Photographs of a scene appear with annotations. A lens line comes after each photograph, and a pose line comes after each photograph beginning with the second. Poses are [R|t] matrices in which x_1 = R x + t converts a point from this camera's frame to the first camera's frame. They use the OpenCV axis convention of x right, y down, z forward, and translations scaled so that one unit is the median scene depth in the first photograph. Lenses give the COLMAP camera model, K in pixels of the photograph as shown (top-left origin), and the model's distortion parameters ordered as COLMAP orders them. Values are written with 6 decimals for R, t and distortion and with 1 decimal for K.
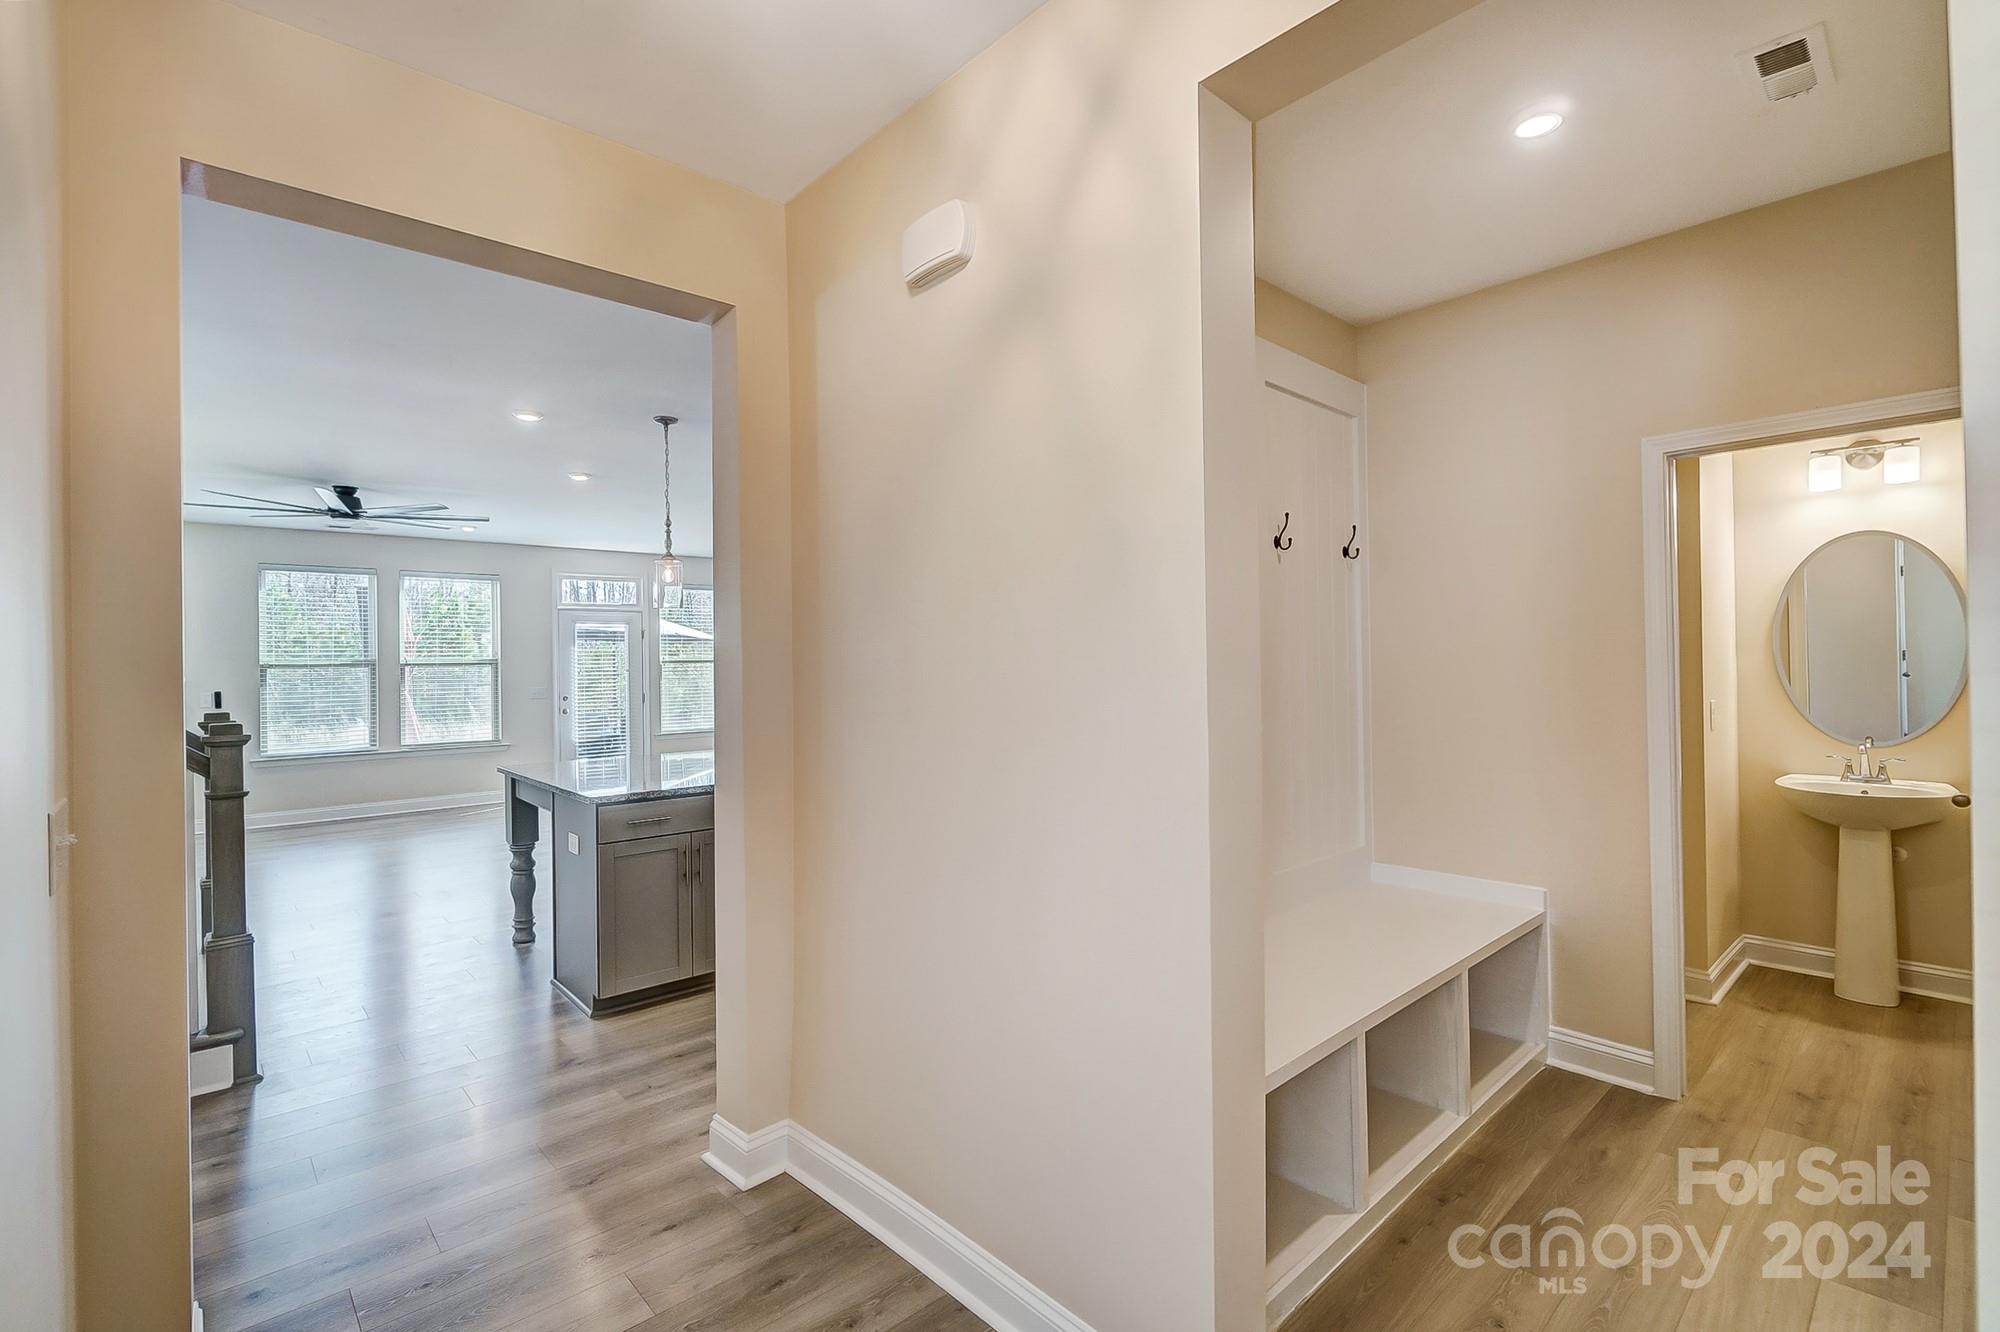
lens RADIAL K [[898.1, 0, 993.6], [0, 898.1, 662.9], [0, 0, 1]] dist [-0.001340, 0.000051]
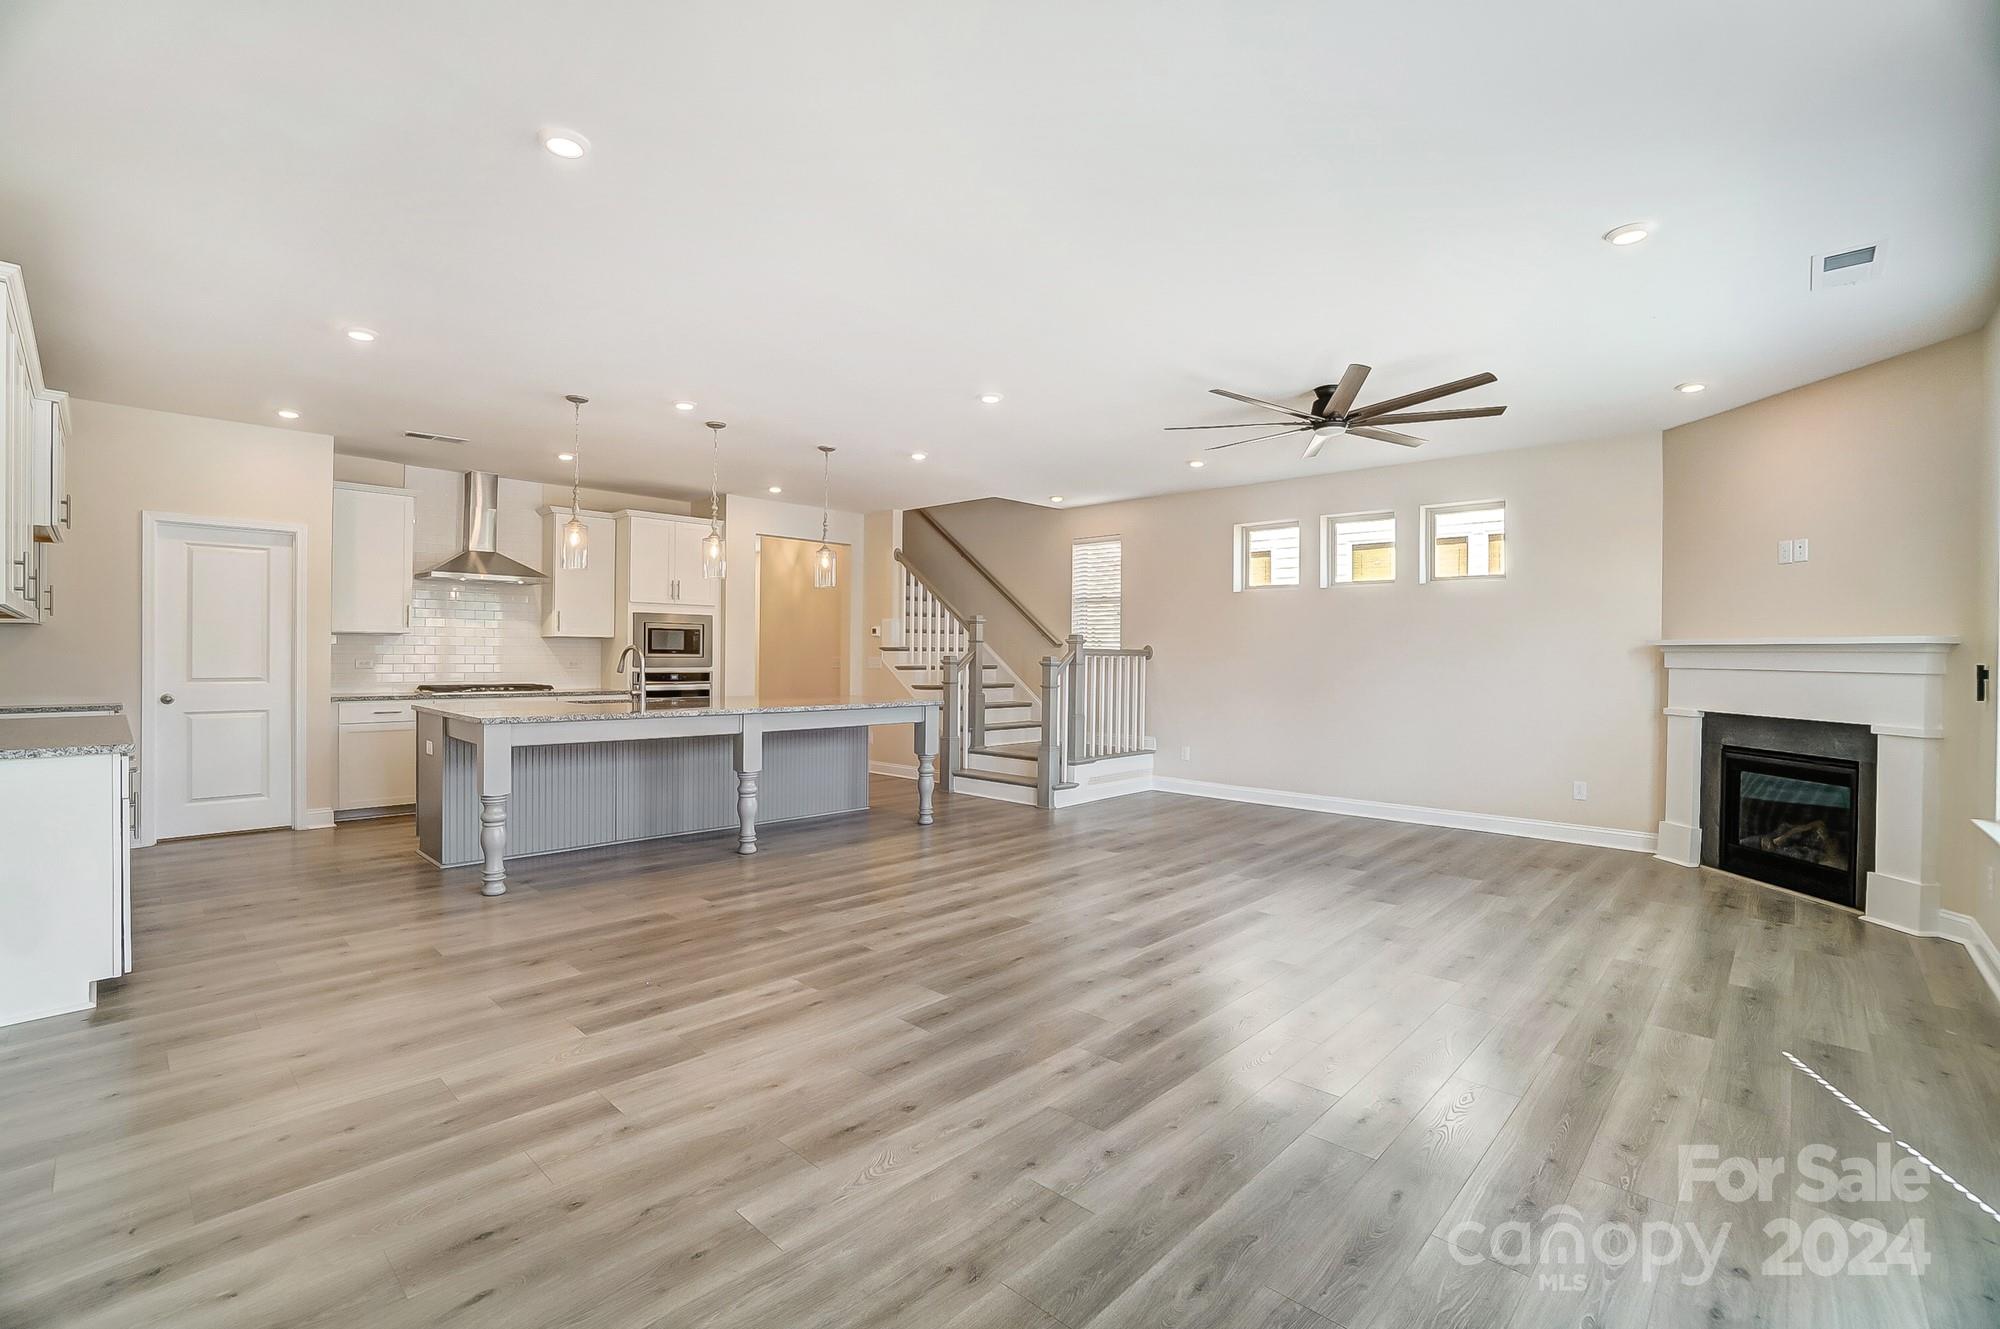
lens RADIAL K [[876.8, 0, 998.3], [0, 876.8, 662.7], [0, 0, 1]] dist [-0.060217, 0.019483]
pose [[-0.996813, 0.004318, -0.079663, -0.274004], [0.003433, 0.999931, 0.011235, 0.021466], [0.079706, 0.010925, -0.996759, 1.234835]]
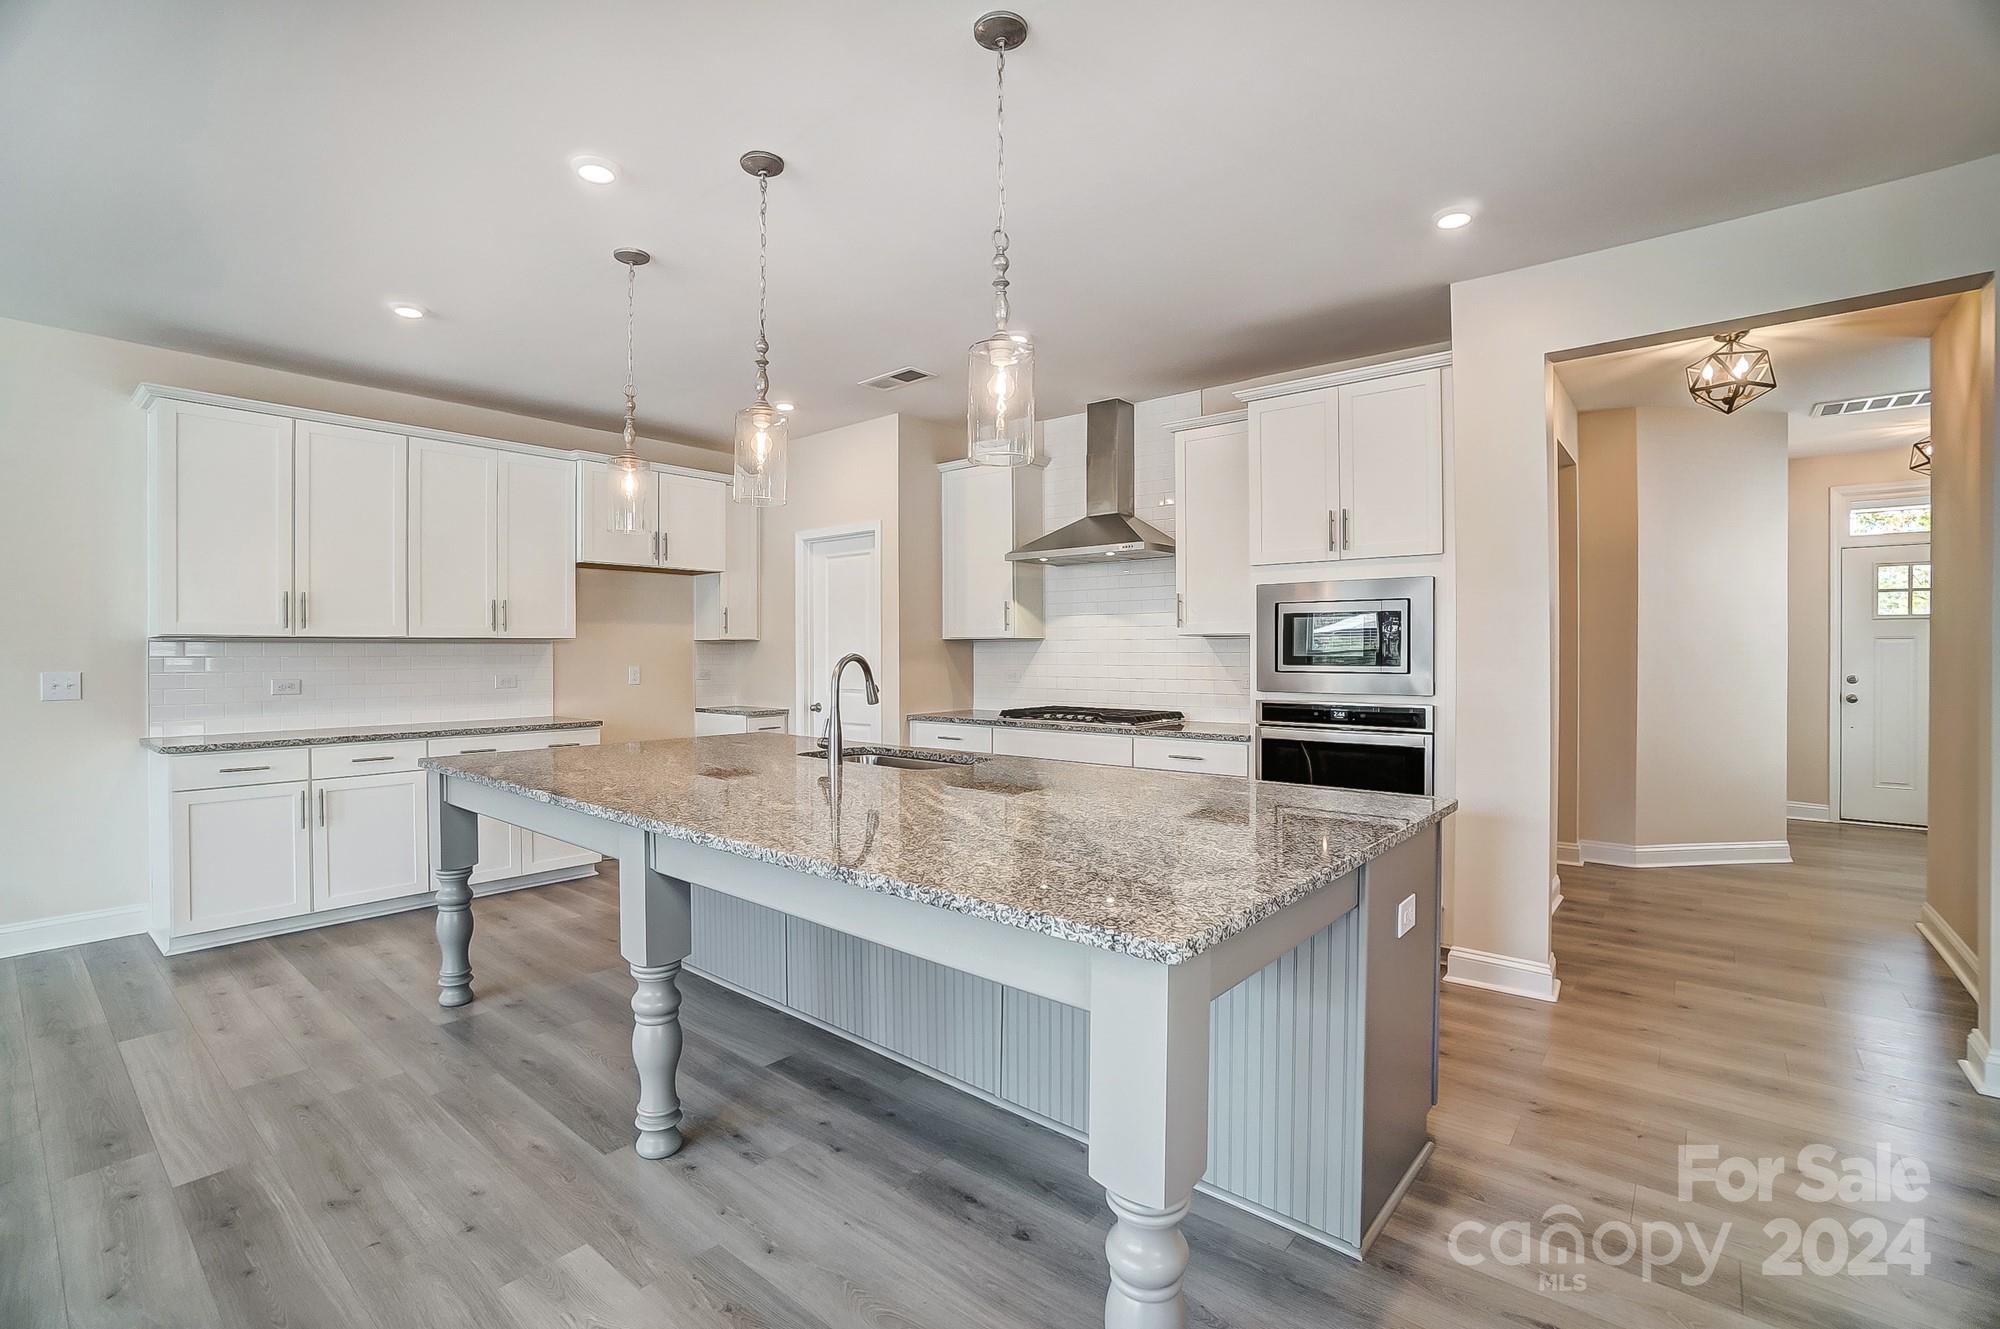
lens RADIAL K [[891.2, 0, 992.4], [0, 891.2, 657.3], [0, 0, 1]] dist [-0.062767, 0.022556]
pose [[-0.142622, 0.005956, 0.989759, -0.410652], [0.005400, 0.999972, -0.005239, 0.018659], [-0.989763, 0.004597, -0.142650, 0.564098]]
